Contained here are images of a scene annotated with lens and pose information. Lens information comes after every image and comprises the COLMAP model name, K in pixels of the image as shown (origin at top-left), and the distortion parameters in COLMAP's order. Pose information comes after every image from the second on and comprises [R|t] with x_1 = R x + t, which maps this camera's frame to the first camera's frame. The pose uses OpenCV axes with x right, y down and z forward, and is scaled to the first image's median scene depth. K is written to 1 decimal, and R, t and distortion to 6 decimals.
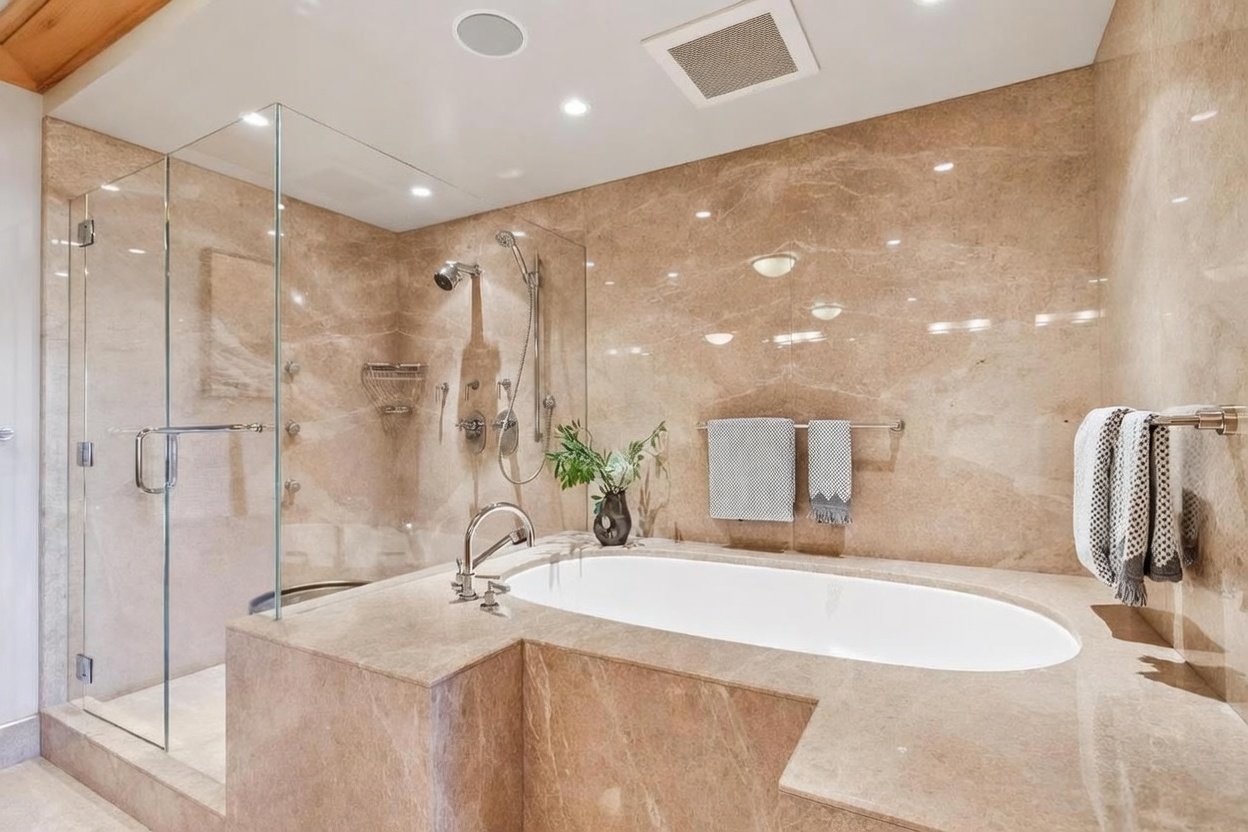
lens RADIAL K [[596.6, 0, 626.2], [0, 596.6, 418.6], [0, 0, 1]] dist [0.005475, -0.001065]
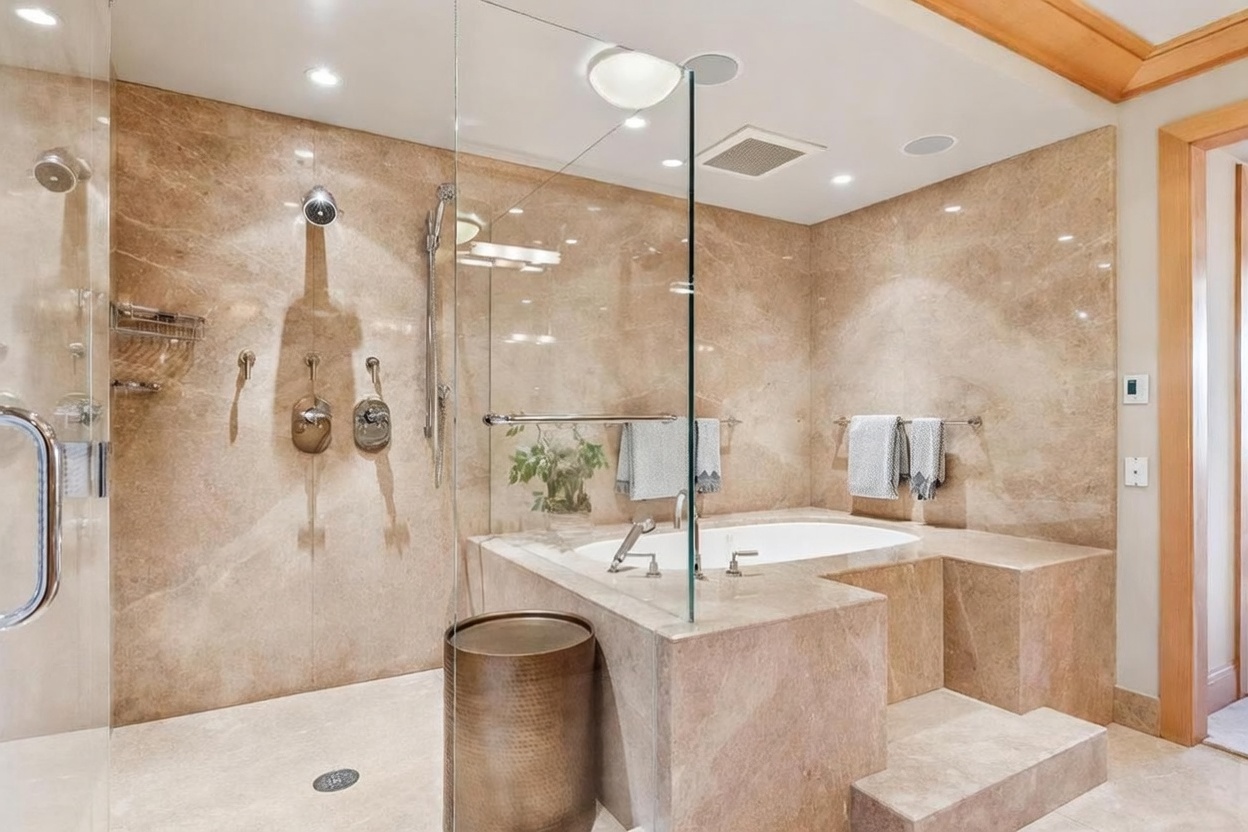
lens RADIAL K [[681.1, 0, 628.2], [0, 681.1, 421.2], [0, 0, 1]] dist [0.022564, 0.000375]
pose [[0.494124, 0.011343, 0.869317, -0.793504], [-0.019063, 0.999816, -0.002210, 0.011461], [-0.869182, -0.015480, 0.494250, 0.271570]]
